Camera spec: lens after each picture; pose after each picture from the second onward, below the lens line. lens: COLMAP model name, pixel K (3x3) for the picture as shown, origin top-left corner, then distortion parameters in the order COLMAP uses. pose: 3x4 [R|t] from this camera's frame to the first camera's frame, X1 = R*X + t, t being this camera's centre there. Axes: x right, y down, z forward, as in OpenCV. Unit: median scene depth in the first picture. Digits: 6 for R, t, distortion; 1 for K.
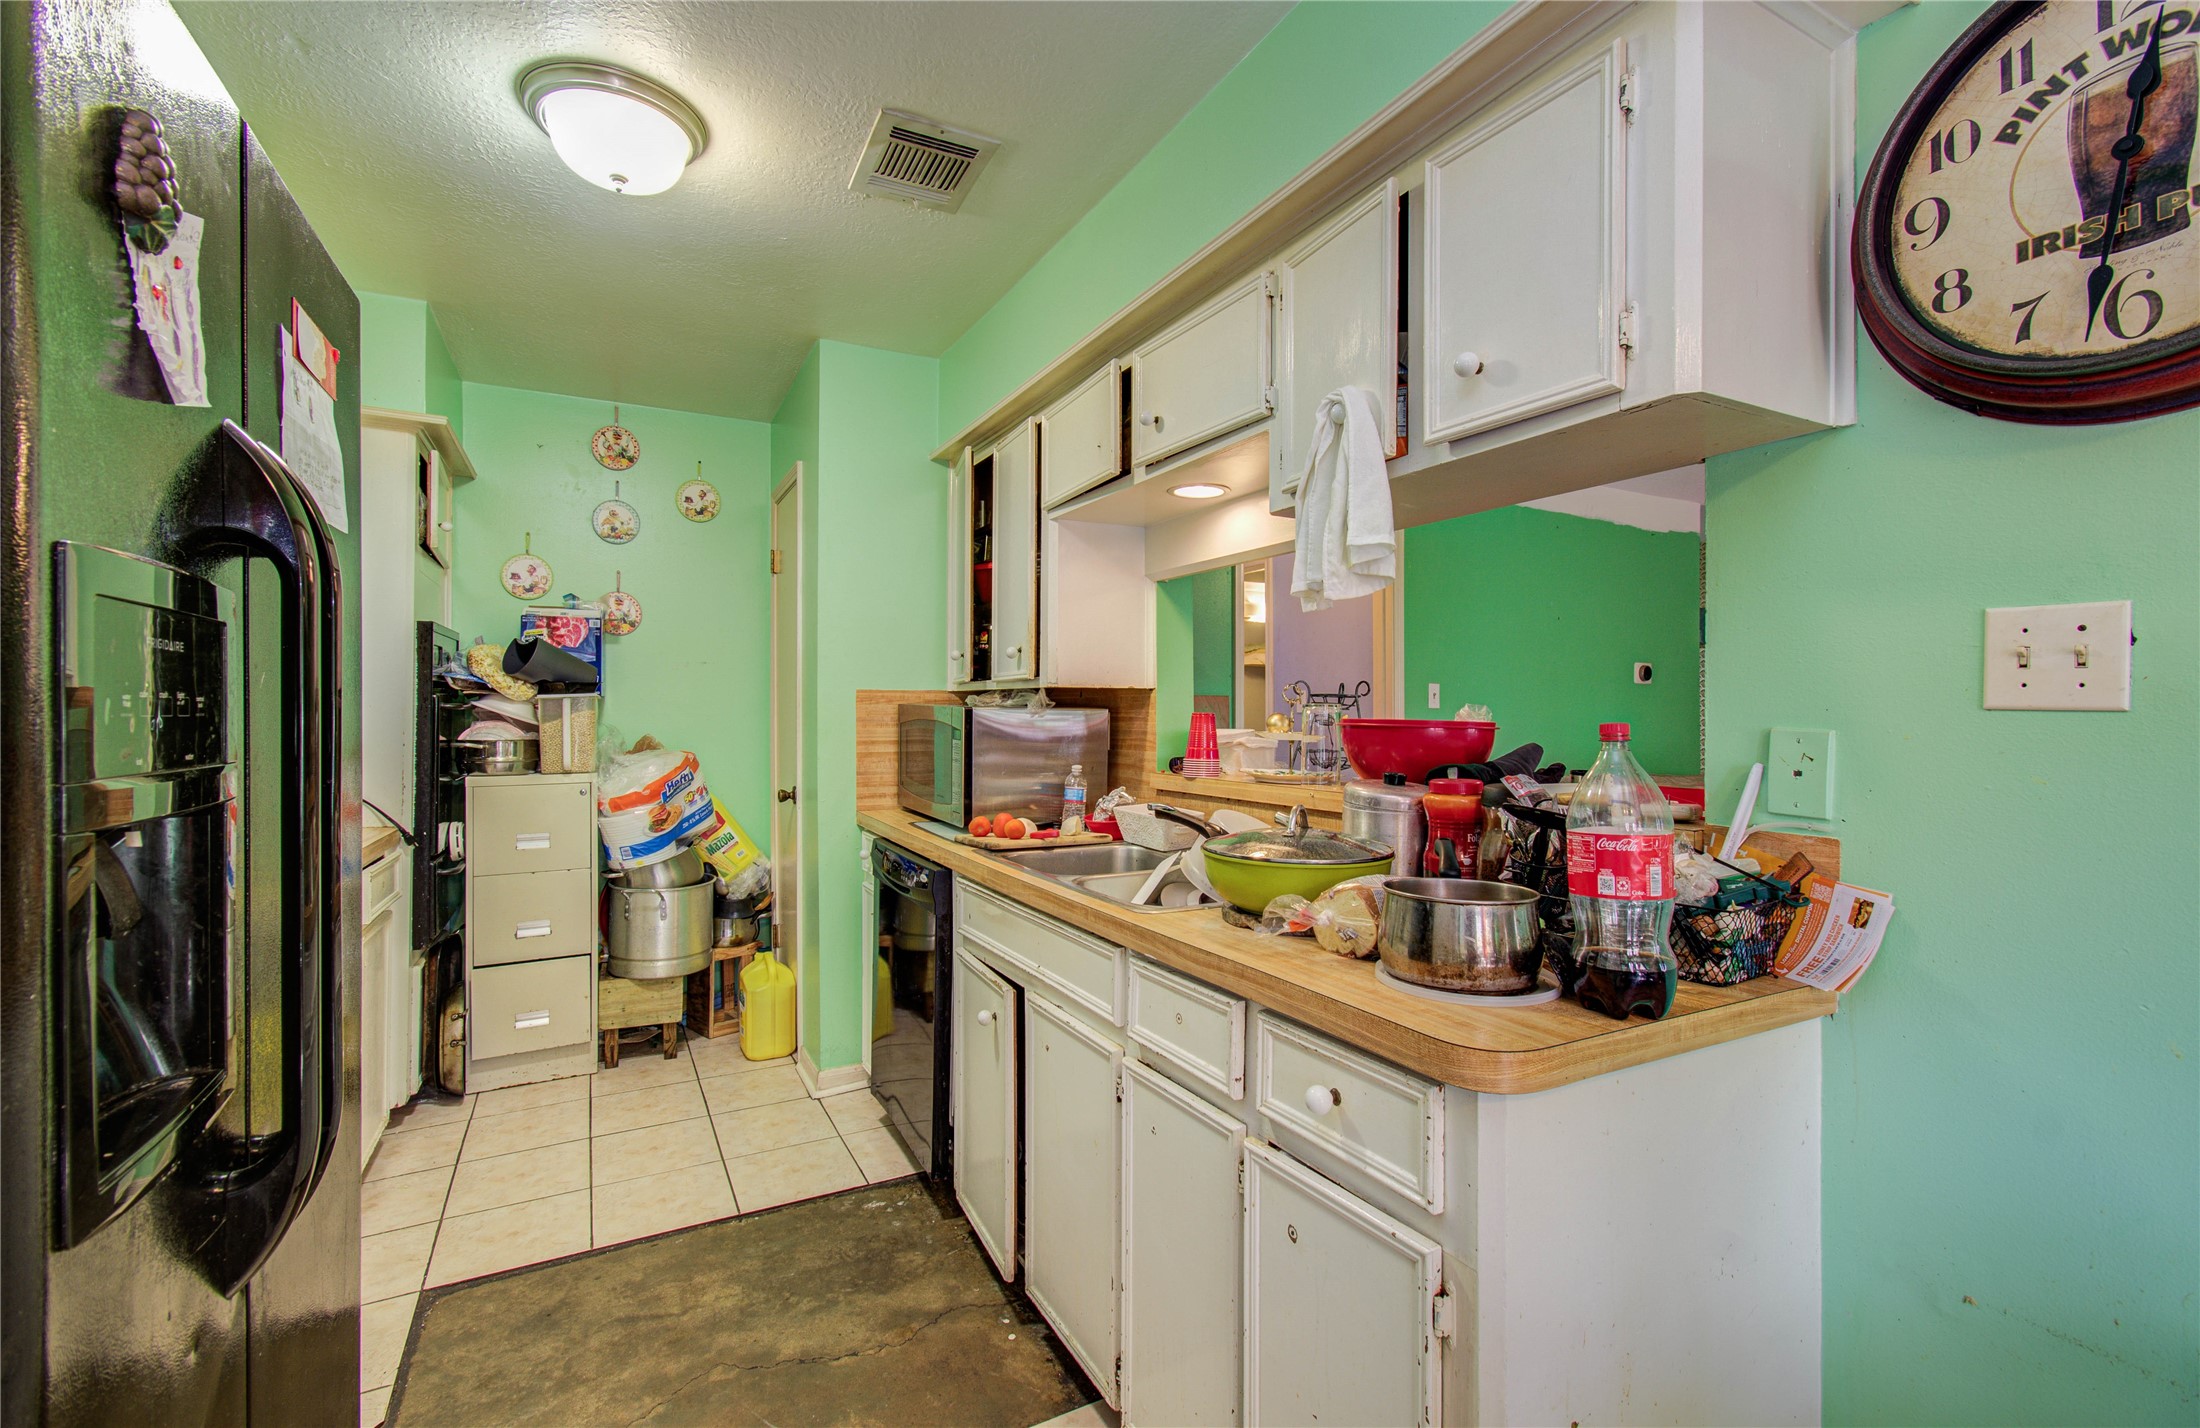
lens RADIAL K [[947.8, 0, 1093.9], [0, 947.8, 699.4], [0, 0, 1]] dist [-0.001118, 0.000428]
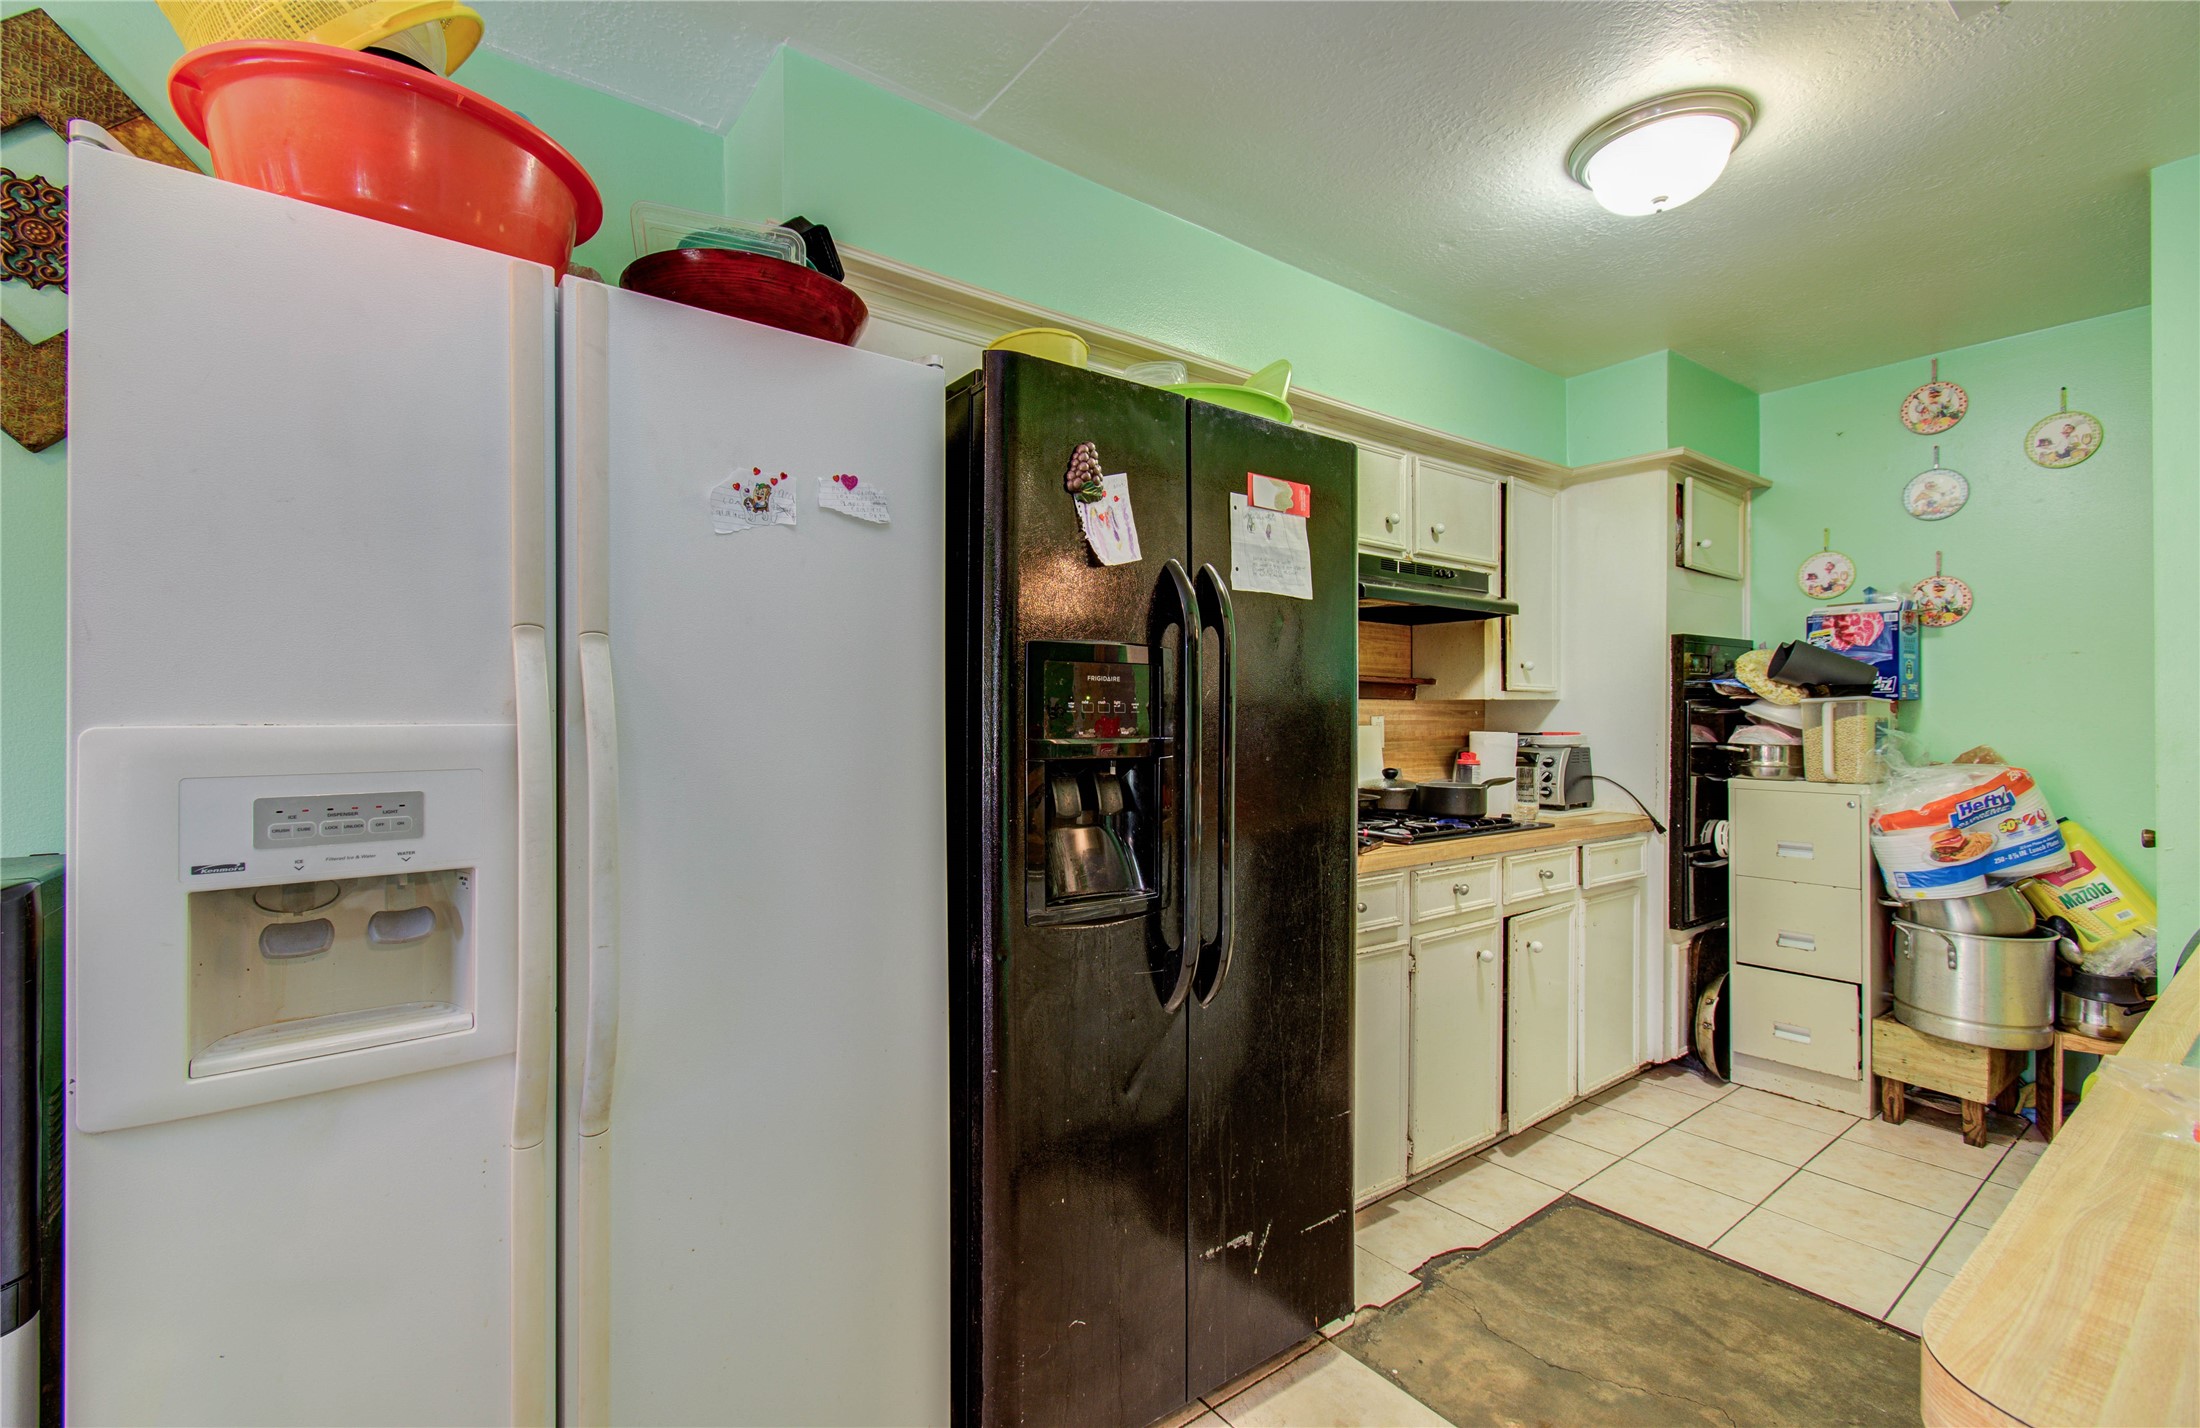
lens RADIAL K [[947.8, 0, 1093.9], [0, 947.8, 699.4], [0, 0, 1]] dist [-0.001118, 0.000428]
pose [[0.145377, -0.016683, -0.989236, 0.258335], [0.007180, 0.999849, -0.015806, 0.005724], [0.989350, -0.004804, 0.145475, 0.144815]]
